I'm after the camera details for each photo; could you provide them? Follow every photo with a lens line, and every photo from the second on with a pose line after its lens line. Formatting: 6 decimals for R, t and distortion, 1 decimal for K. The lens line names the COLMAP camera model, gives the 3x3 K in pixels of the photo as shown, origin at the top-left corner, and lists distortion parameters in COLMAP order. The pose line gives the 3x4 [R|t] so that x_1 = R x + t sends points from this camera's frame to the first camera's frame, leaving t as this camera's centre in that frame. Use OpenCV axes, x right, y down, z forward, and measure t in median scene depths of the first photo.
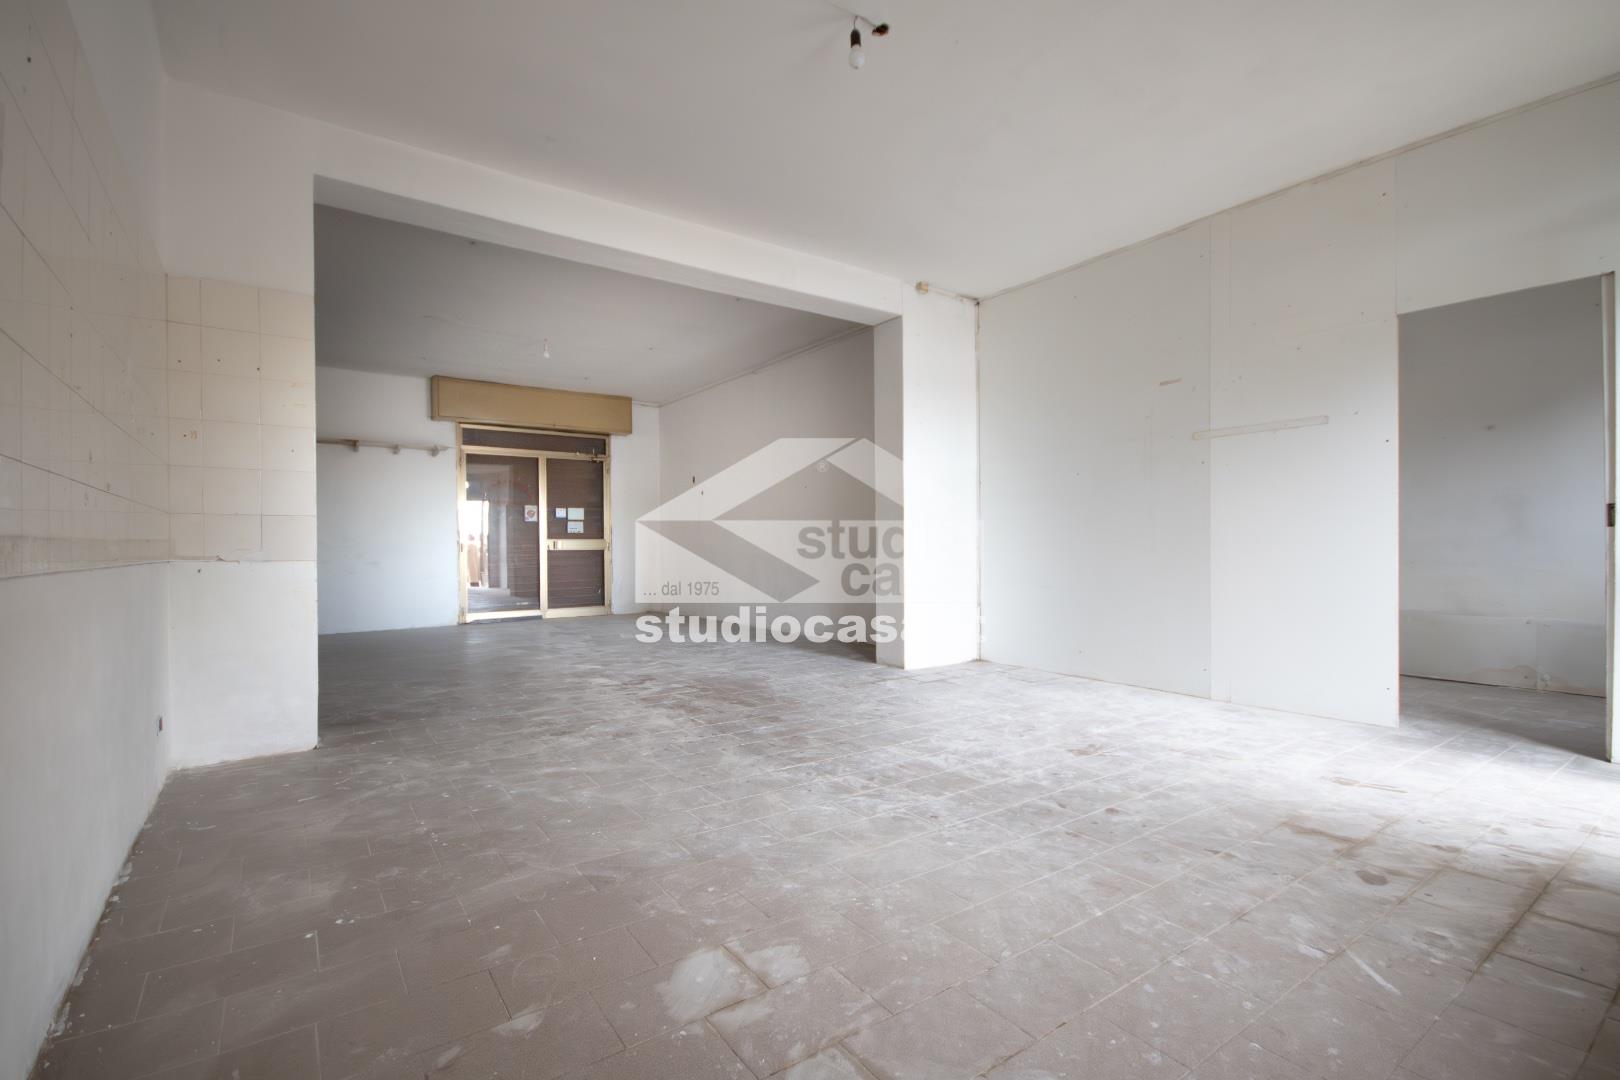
lens RADIAL K [[736.5, 0, 810.0], [0, 736.5, 540.0], [0, 0, 1]] dist [-0.000827, 0.000423]
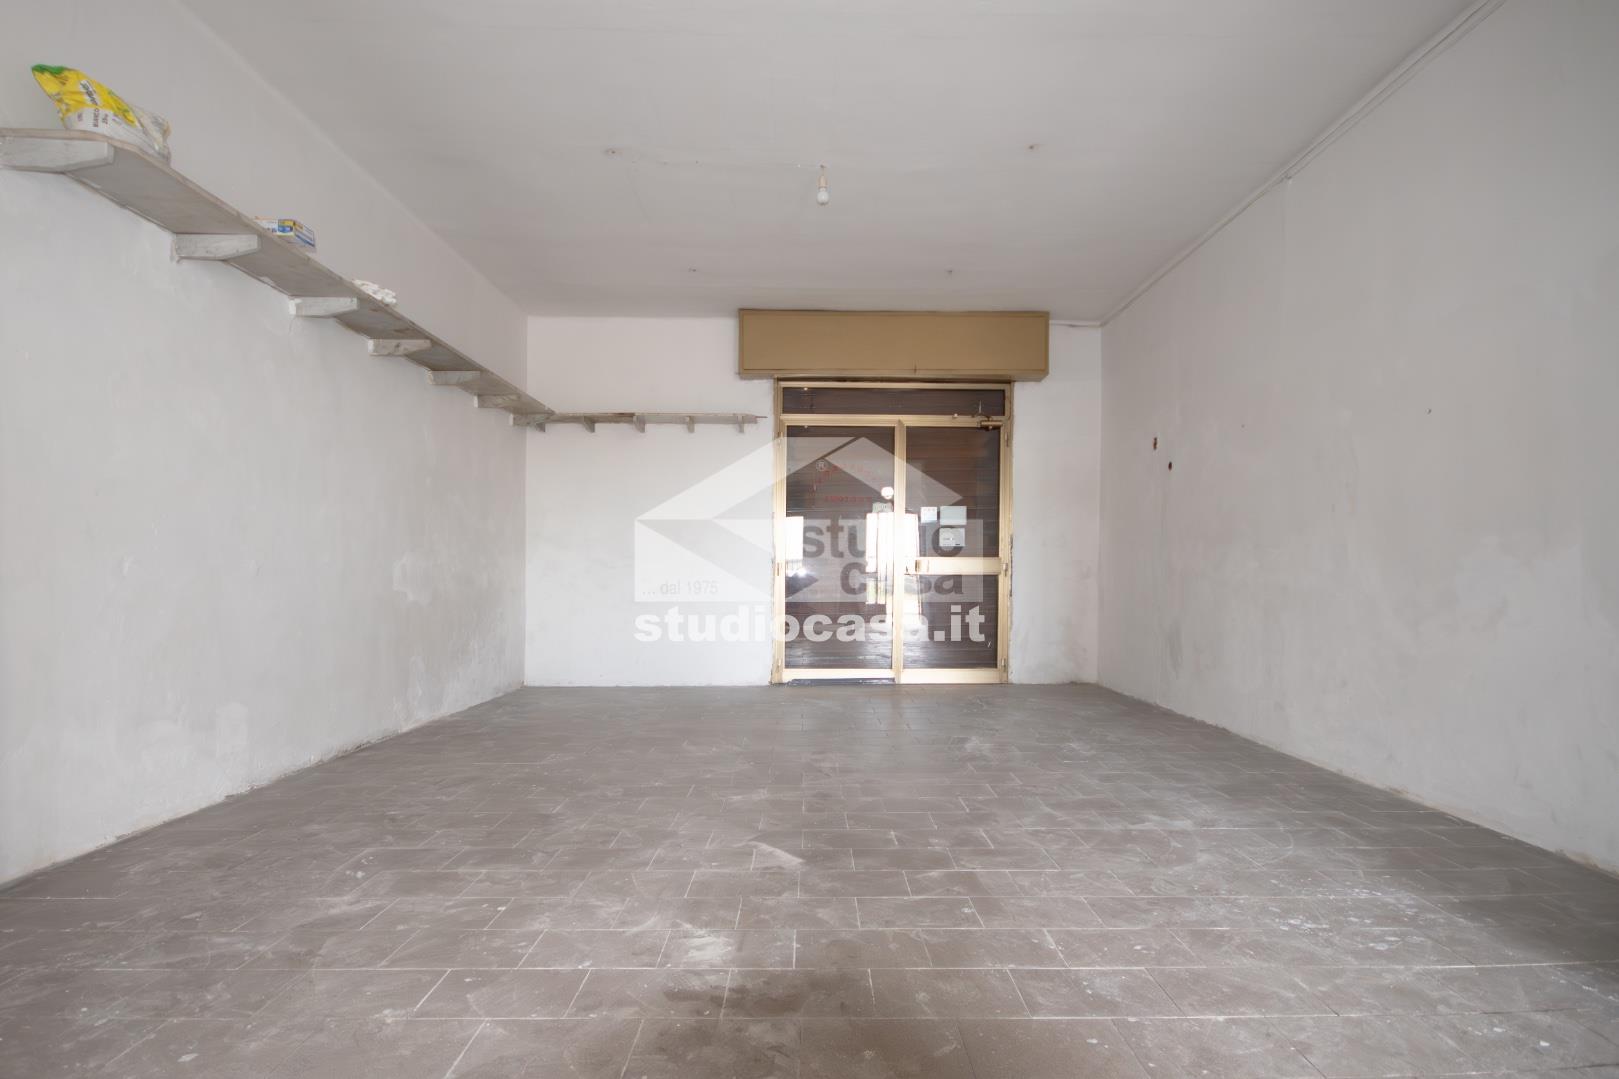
lens RADIAL K [[736.0, 0, 809.5], [0, 736.0, 539.5], [0, 0, 1]] dist [-0.000827, 0.000423]
pose [[0.817987, 0.025386, -0.574676, -0.173129], [-0.008608, 0.999454, 0.031898, -0.092835], [0.575172, -0.021145, 0.817759, 1.177341]]
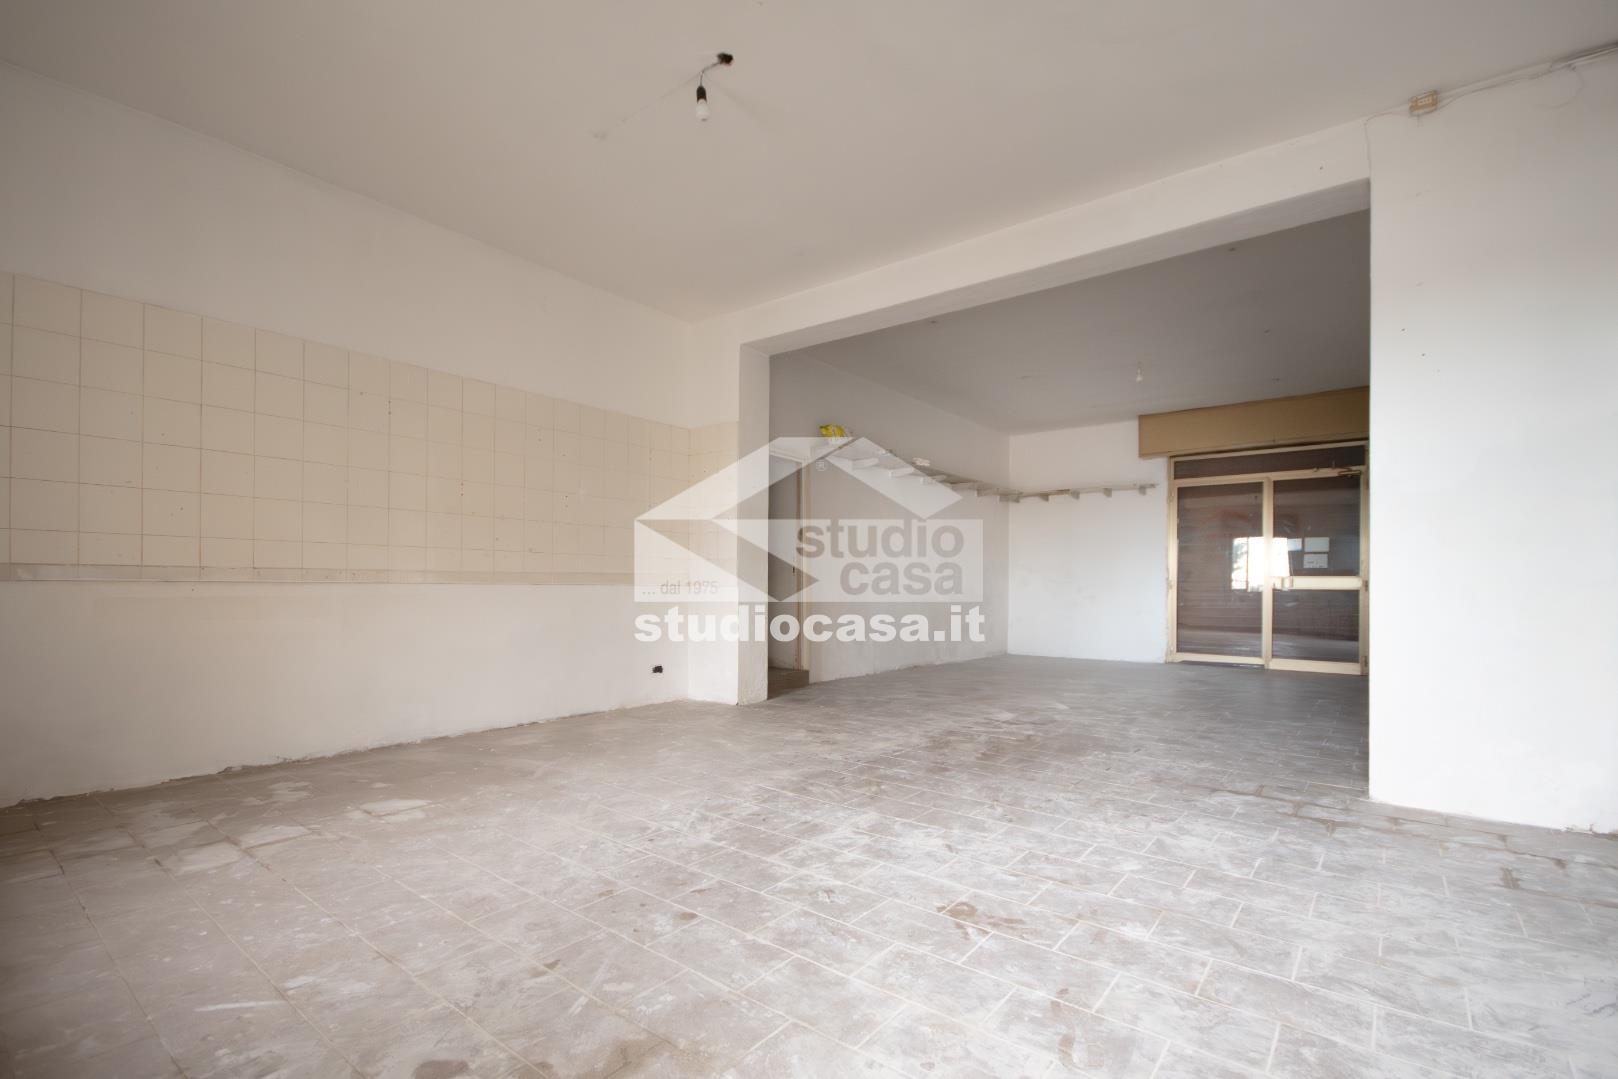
lens RADIAL K [[752.1, 0, 811.0], [0, 752.1, 577.0], [0, 0, 1]] dist [0.000369, -0.000667]
pose [[0.271927, -0.002901, -0.962314, 0.882689], [-0.002055, 0.999991, -0.003595, 0.011710], [0.962316, 0.002955, 0.271919, 0.667226]]
